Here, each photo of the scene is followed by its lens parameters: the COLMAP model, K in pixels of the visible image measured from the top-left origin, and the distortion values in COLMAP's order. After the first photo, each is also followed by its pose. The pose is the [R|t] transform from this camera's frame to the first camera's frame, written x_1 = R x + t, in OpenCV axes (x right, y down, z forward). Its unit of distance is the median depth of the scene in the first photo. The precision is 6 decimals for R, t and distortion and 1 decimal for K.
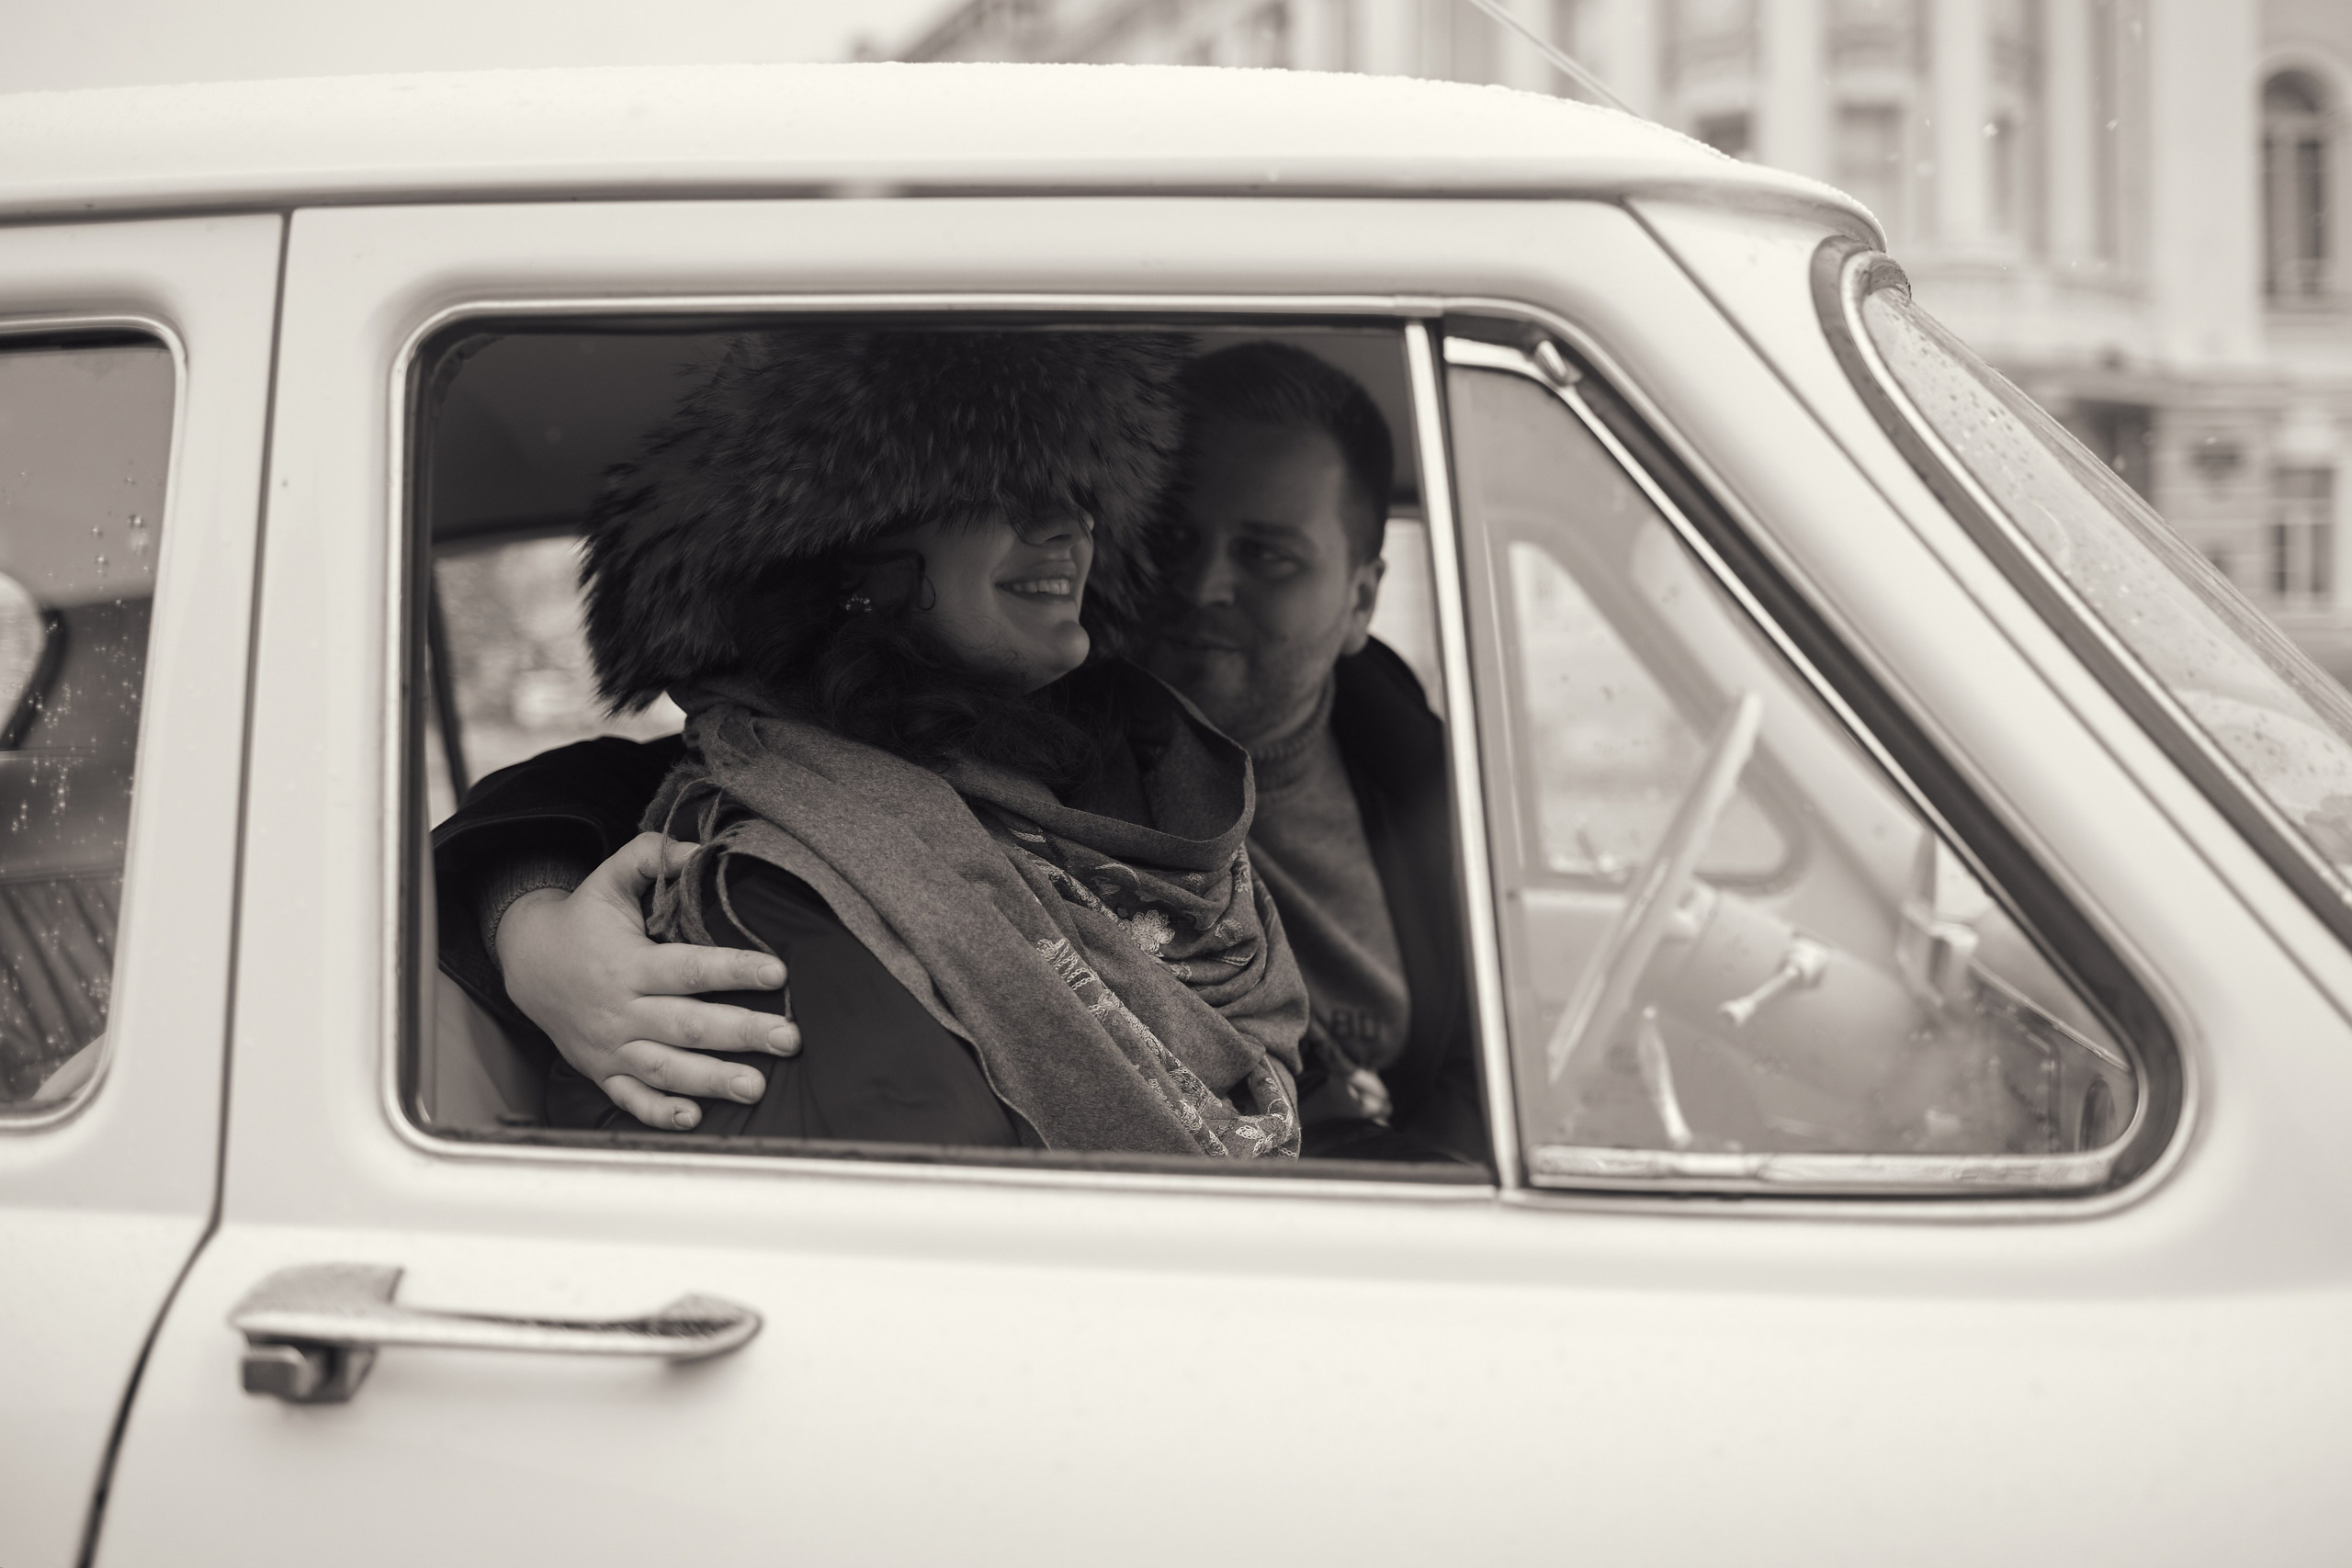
lens RADIAL K [[2405.9, 0, 1179.0], [0, 2405.9, 758.5], [0, 0, 1]] dist [-0.069676, 0.014082]
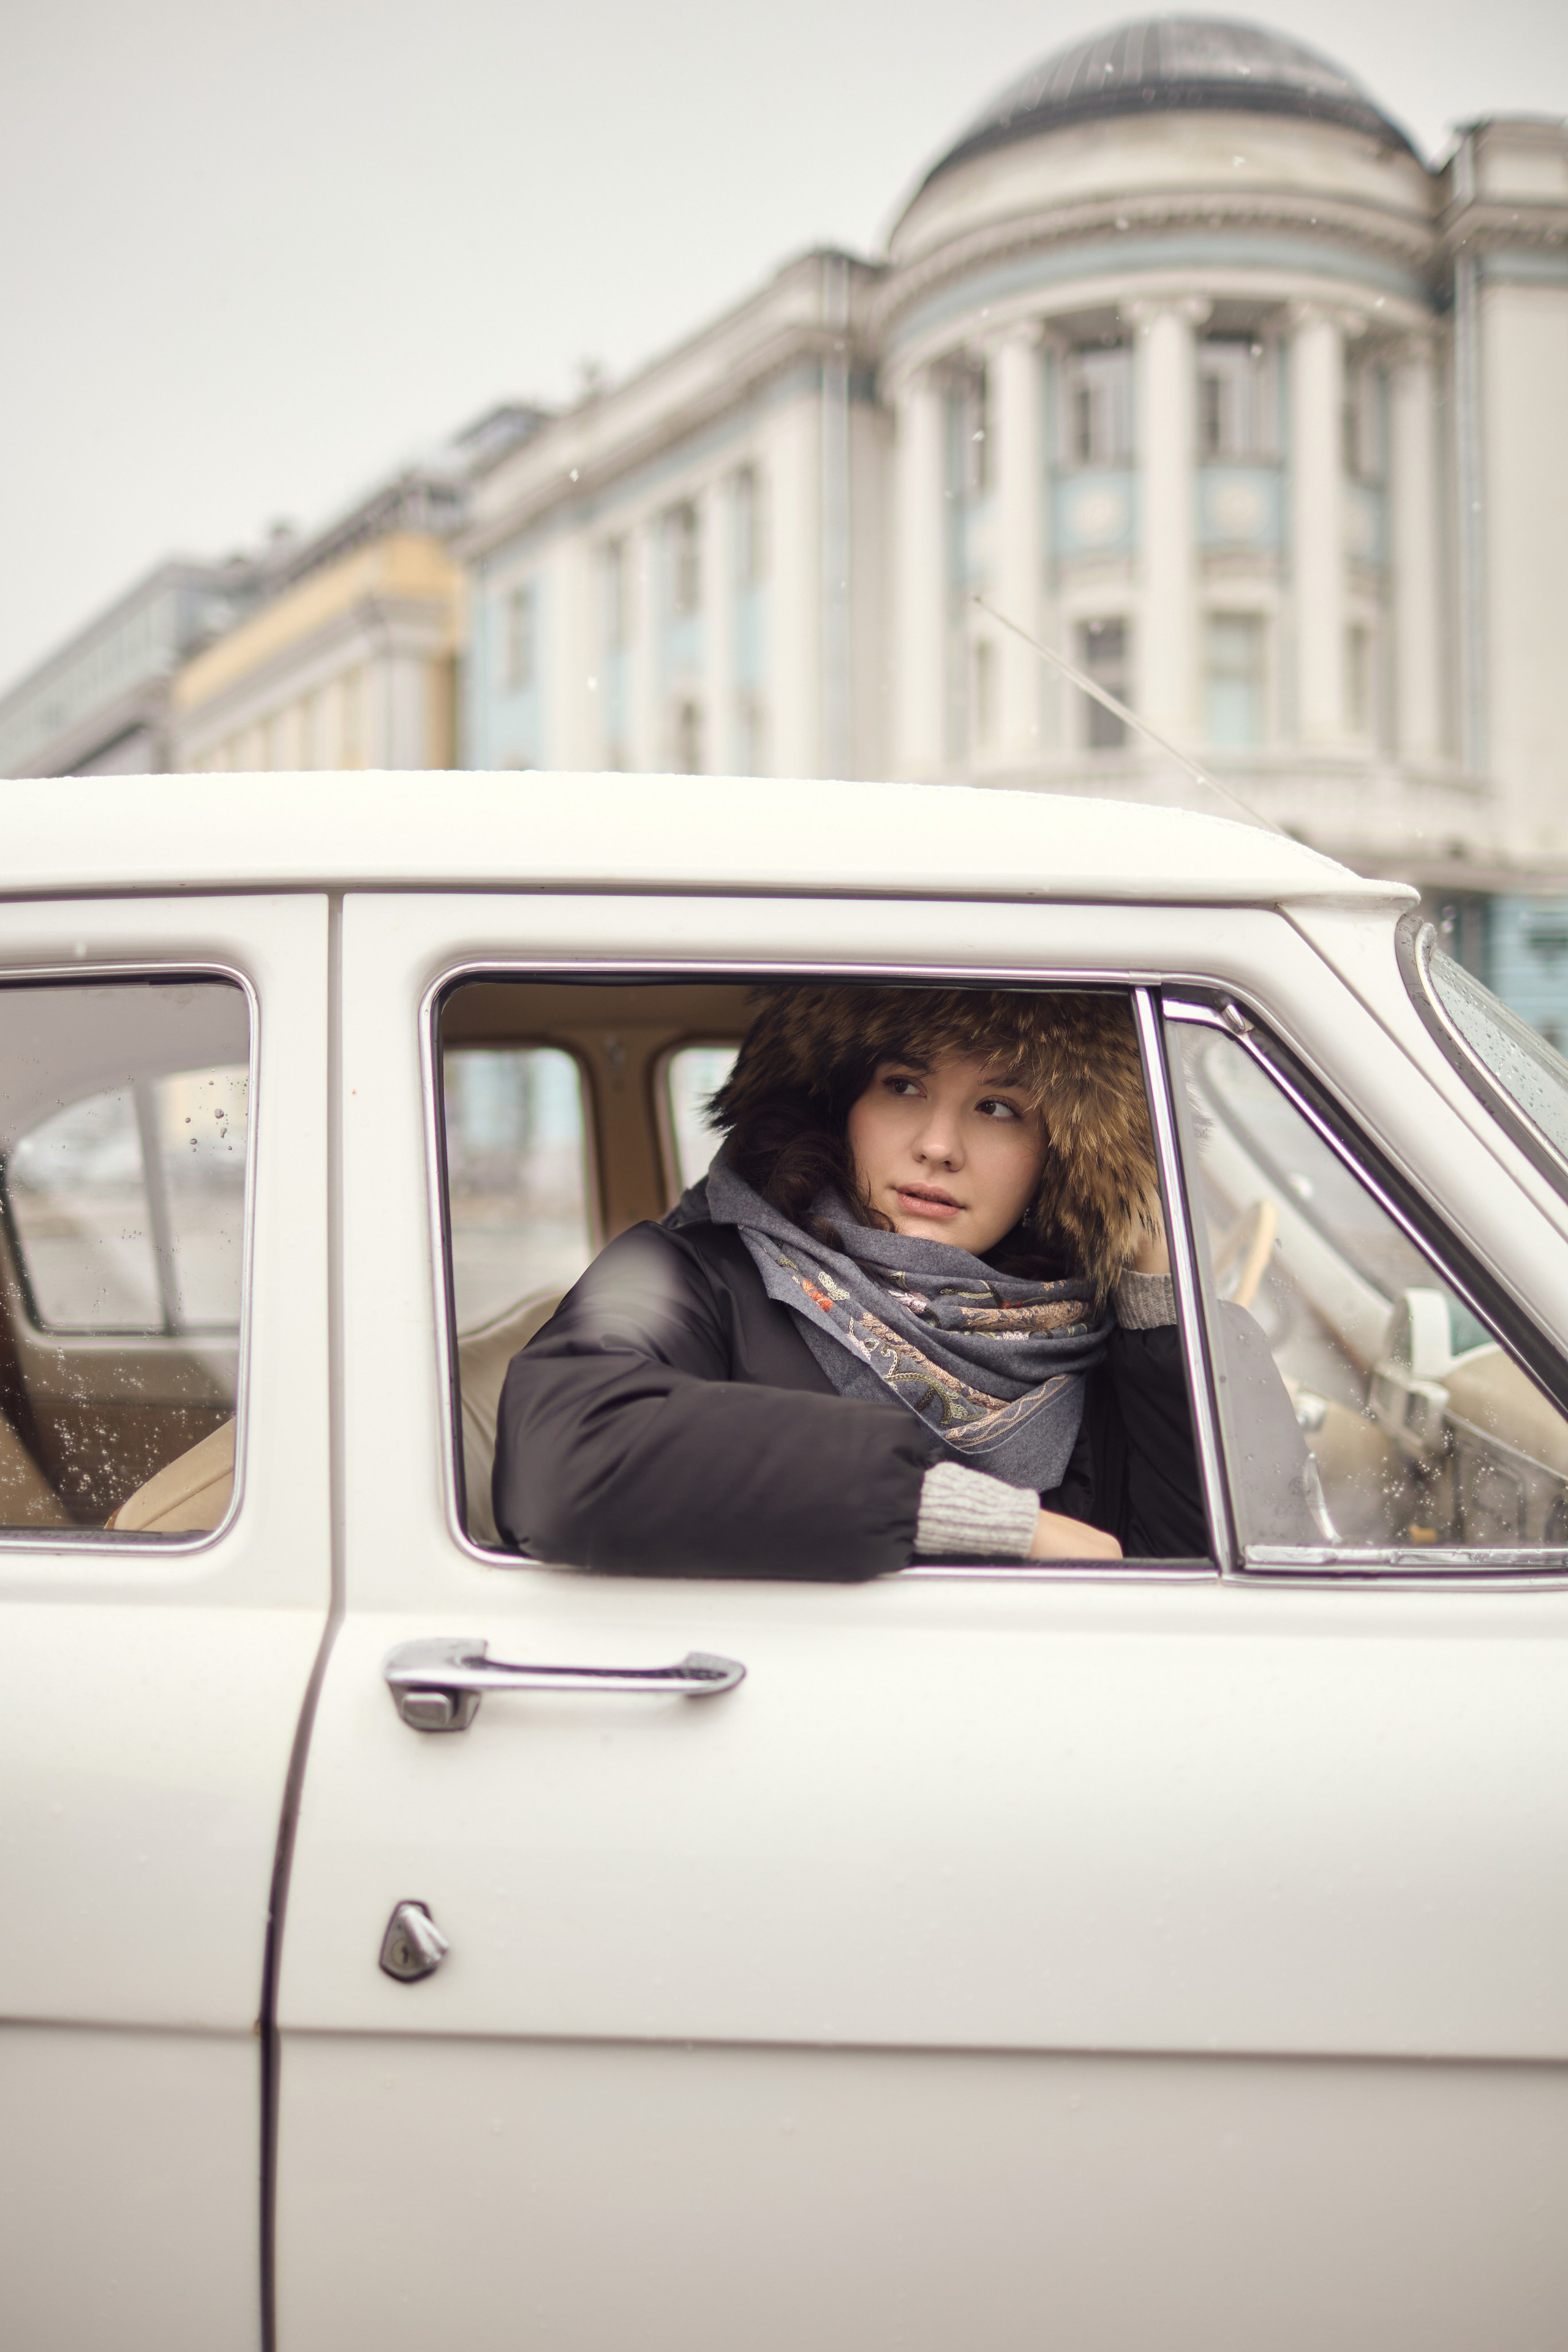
lens RADIAL K [[2276.6, 0, 766.0], [0, 2276.6, 1159.1], [0, 0, 1]] dist [-0.103149, 0.097309]
pose [[0.996916, 0.000908, 0.078470, -0.242666], [0.000808, 0.999761, -0.021833, -0.046874], [-0.078471, 0.021829, 0.996677, -0.373298]]
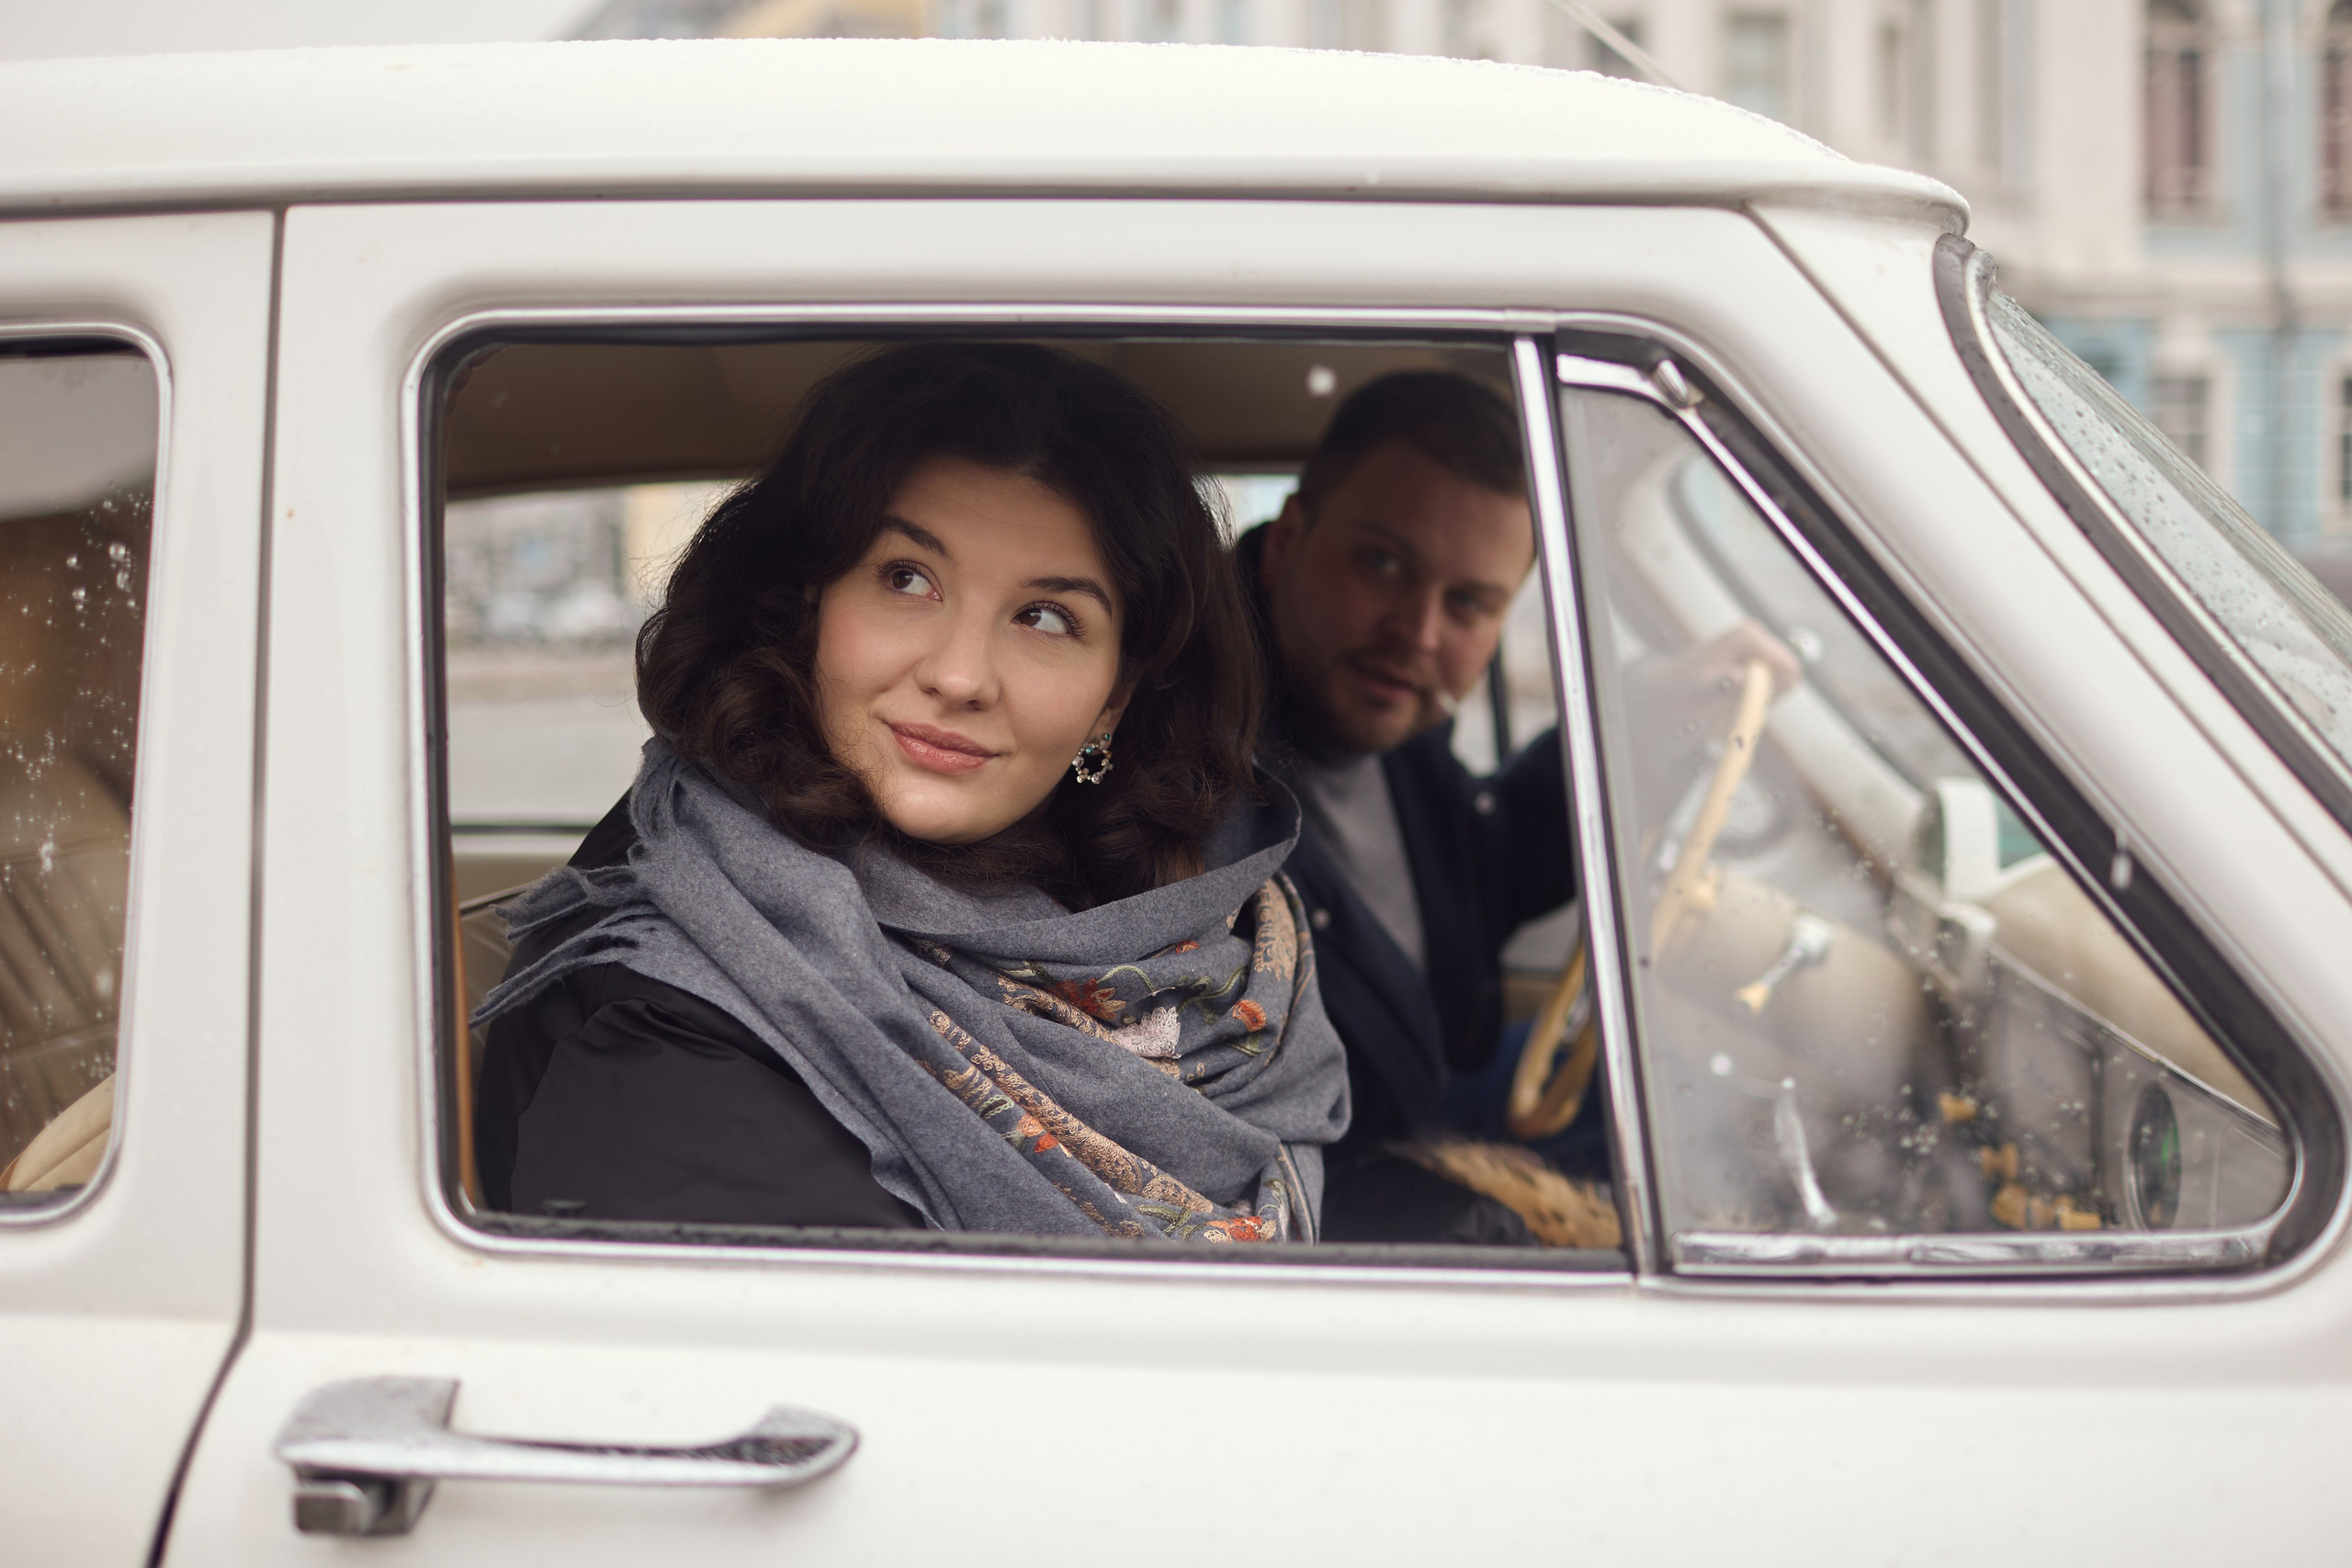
lens RADIAL K [[2391.5, 0, 1176.0], [0, 2391.5, 784.0], [0, 0, 1]] dist [-0.070043, 0.025913]
pose [[0.998950, -0.009074, 0.044912, -0.080152], [0.006848, 0.998753, 0.049459, -0.055962], [-0.045304, -0.049100, 0.997766, 0.076310]]
